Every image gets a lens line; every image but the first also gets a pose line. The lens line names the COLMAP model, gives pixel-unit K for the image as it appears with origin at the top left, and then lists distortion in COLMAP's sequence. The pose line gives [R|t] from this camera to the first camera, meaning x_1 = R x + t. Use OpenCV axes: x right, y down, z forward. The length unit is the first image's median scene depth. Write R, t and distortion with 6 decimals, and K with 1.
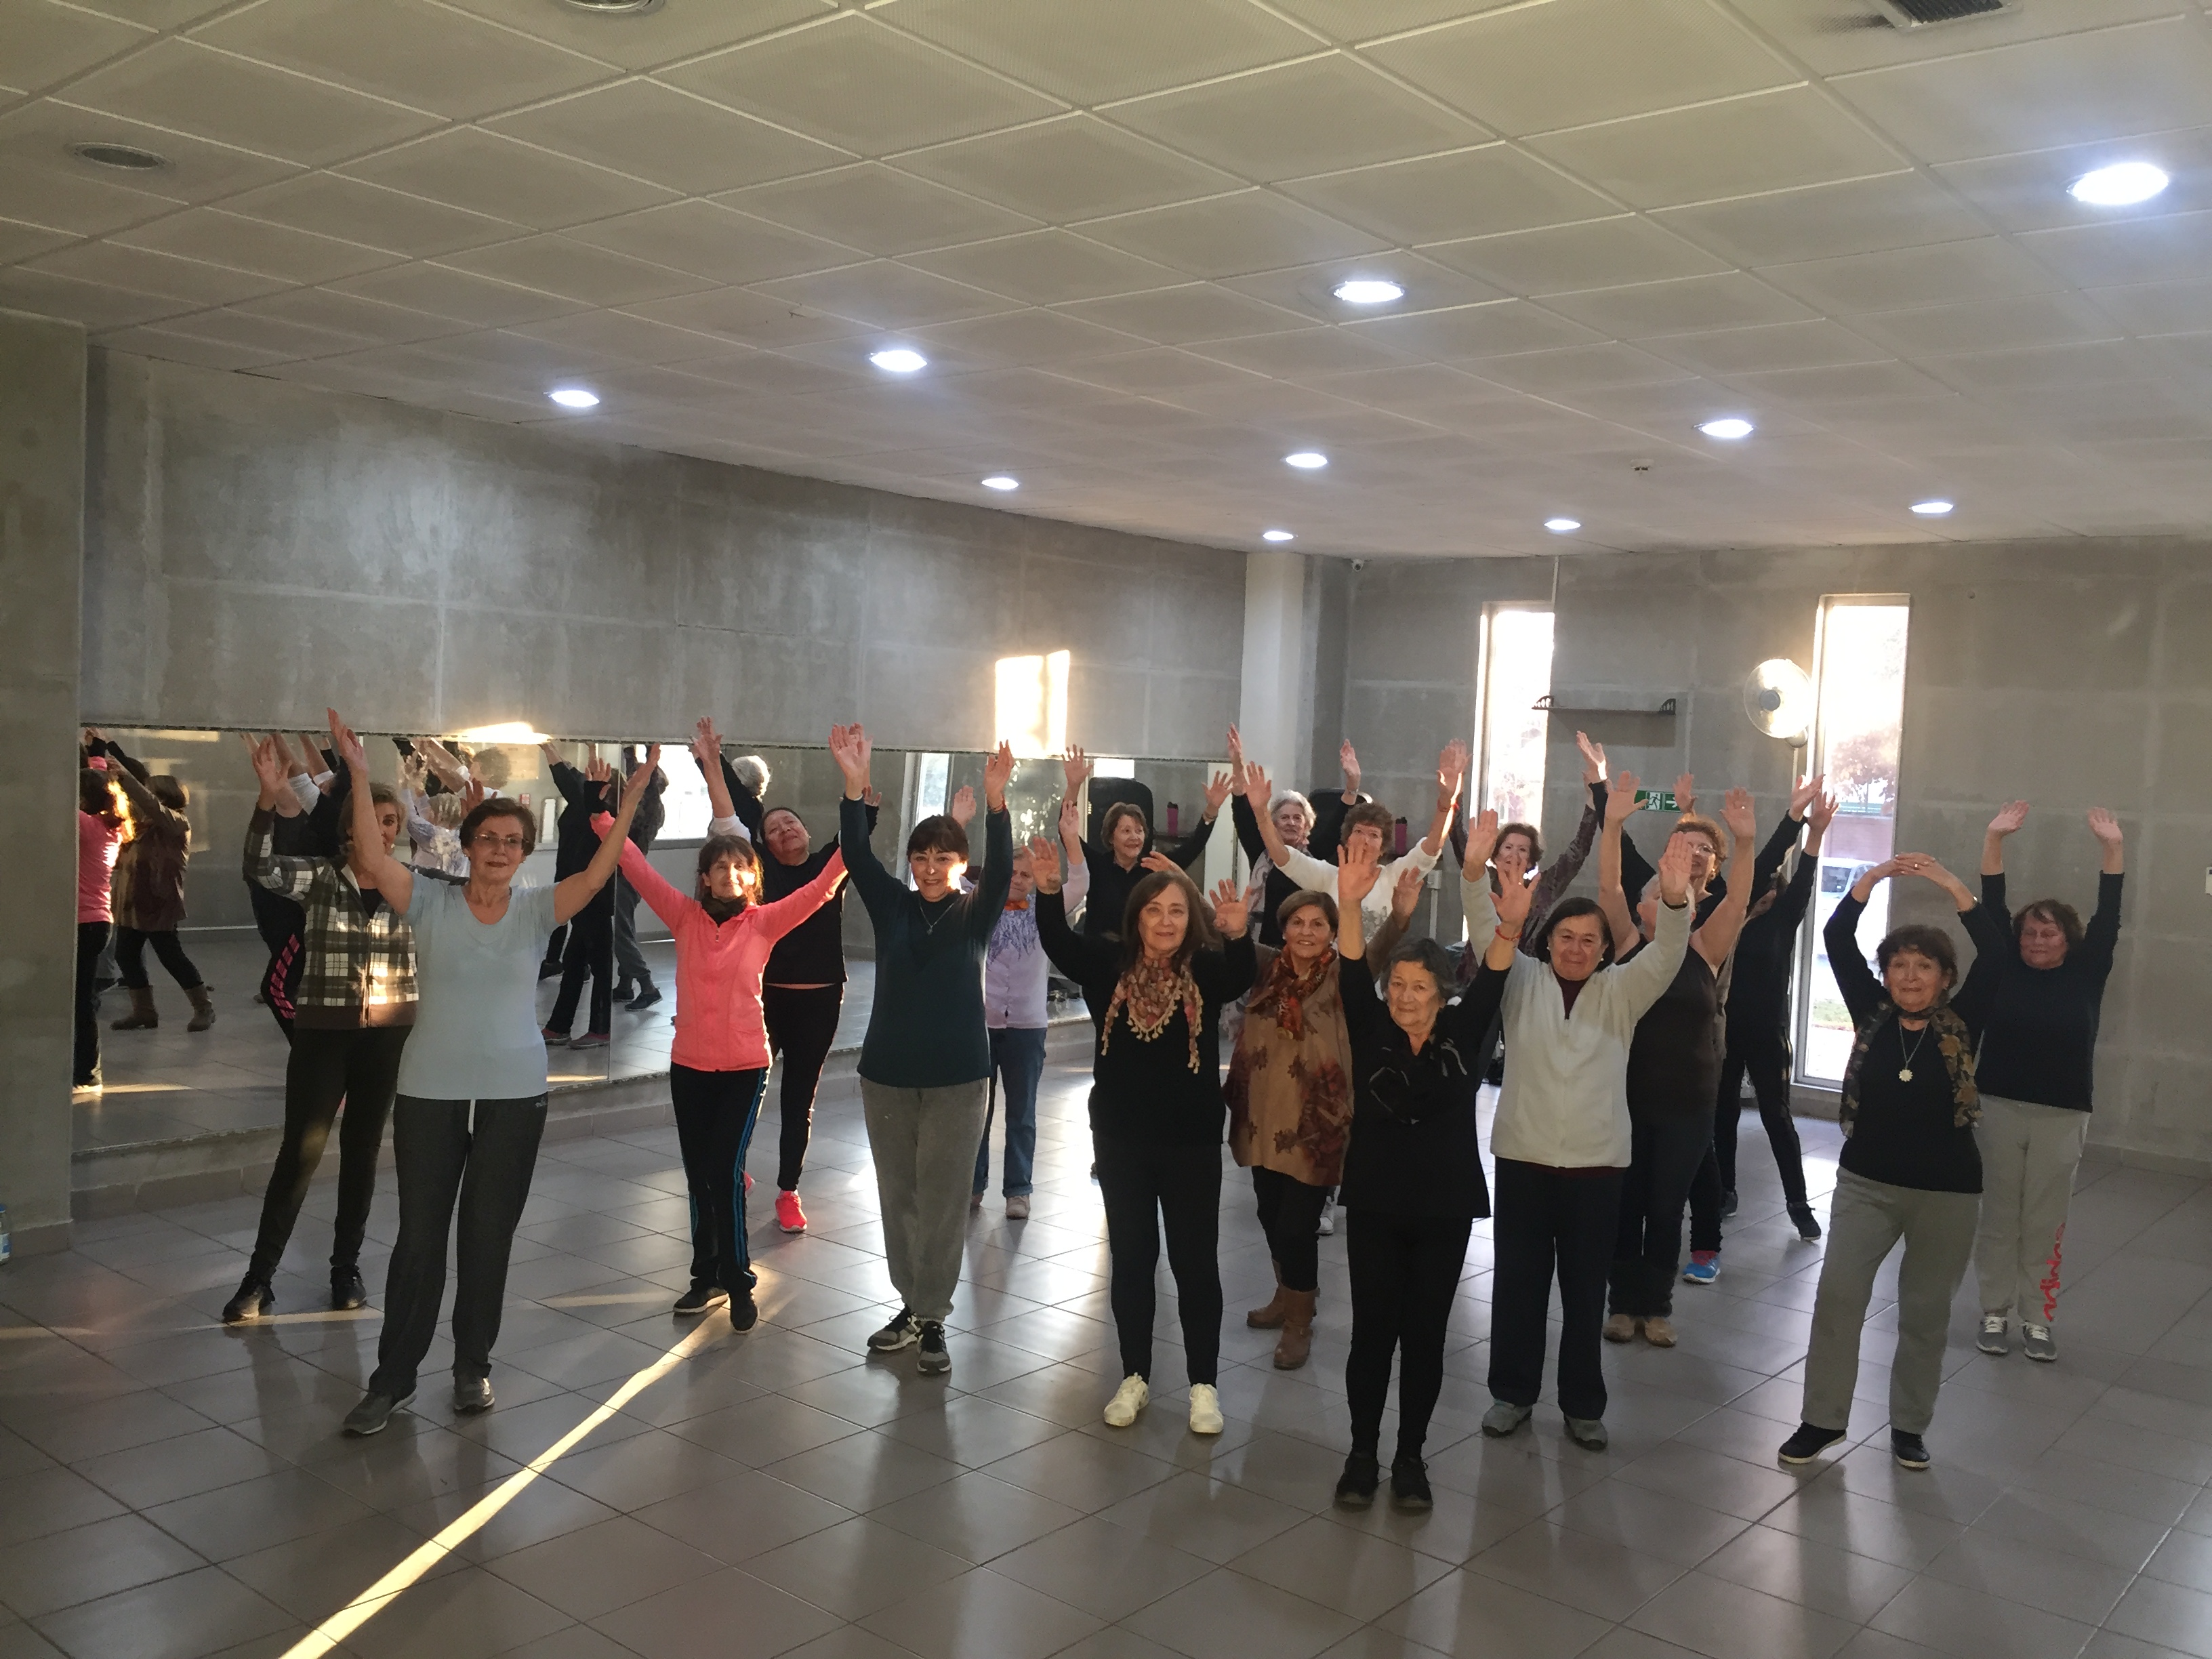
lens RADIAL K [[1853.0, 0, 1109.5], [0, 1853.0, 841.9], [0, 0, 1]] dist [0.088932, -0.107278]
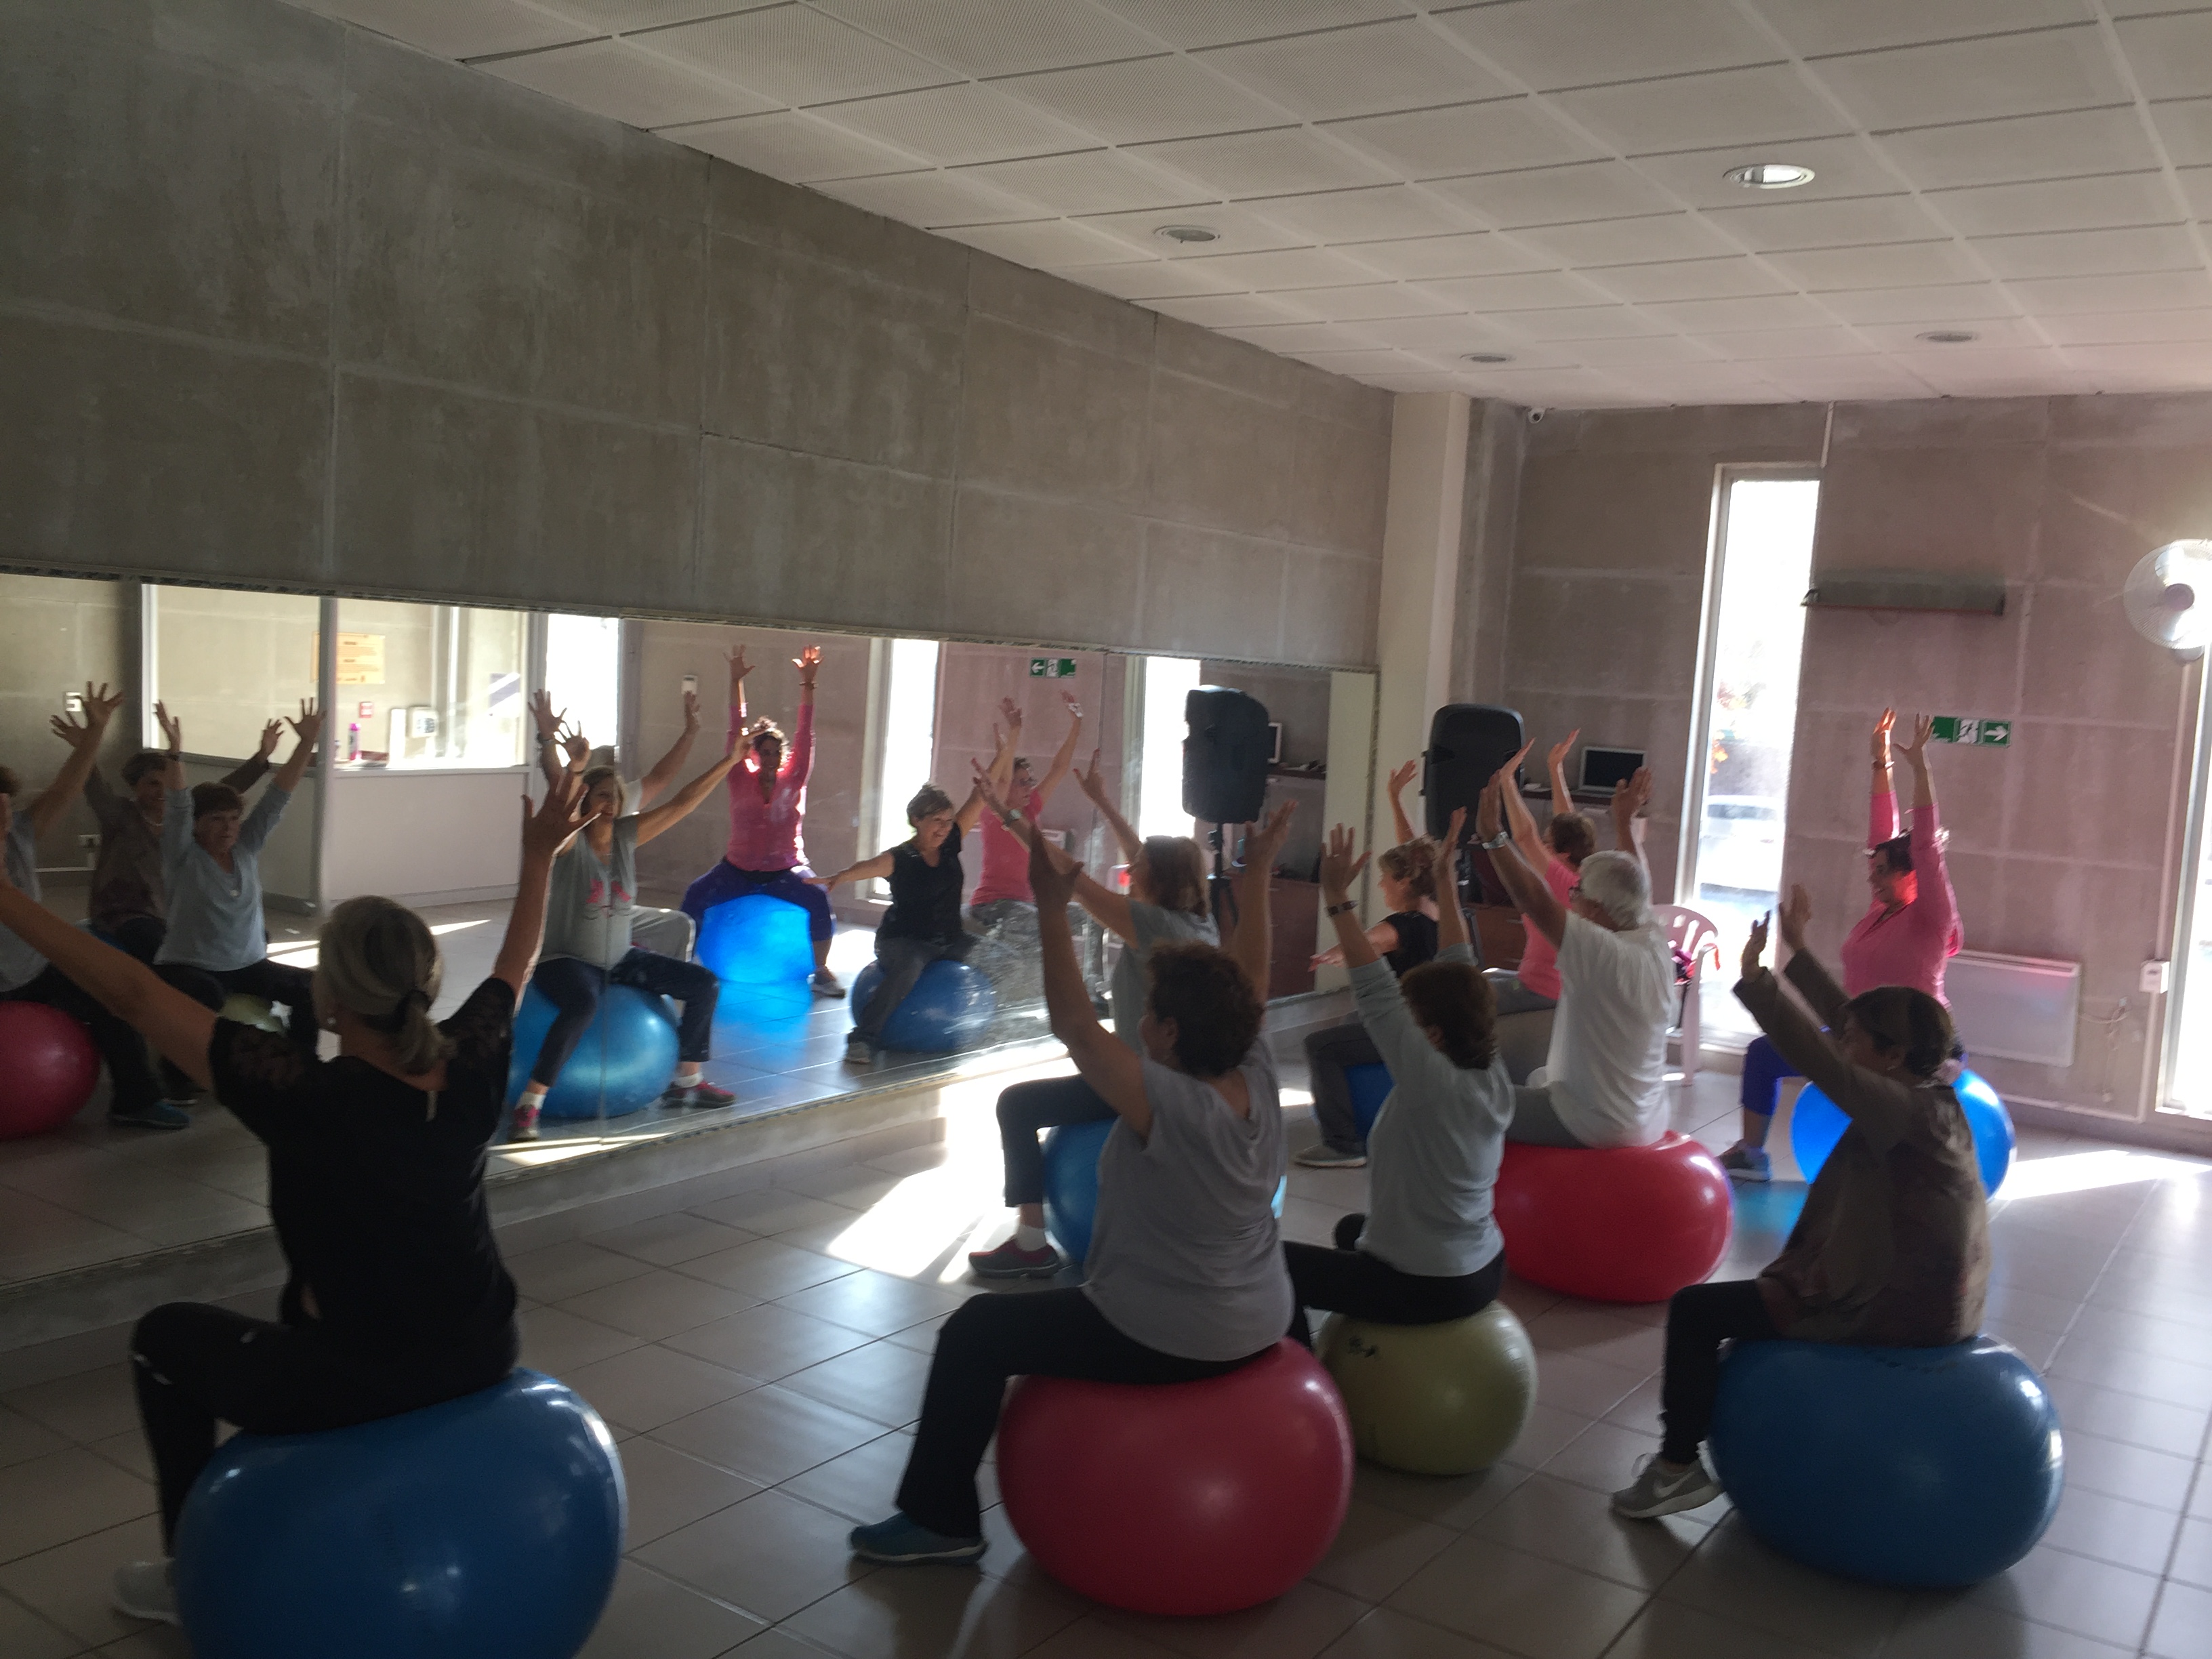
lens RADIAL K [[1853.0, 0, 1115.3], [0, 1853.0, 834.5], [0, 0, 1]] dist [0.088932, -0.107278]
pose [[0.995392, 0.009099, 0.095461, -0.173970], [-0.012684, 0.999234, 0.037012, -0.005779], [-0.095051, -0.038052, 0.994745, 0.400190]]
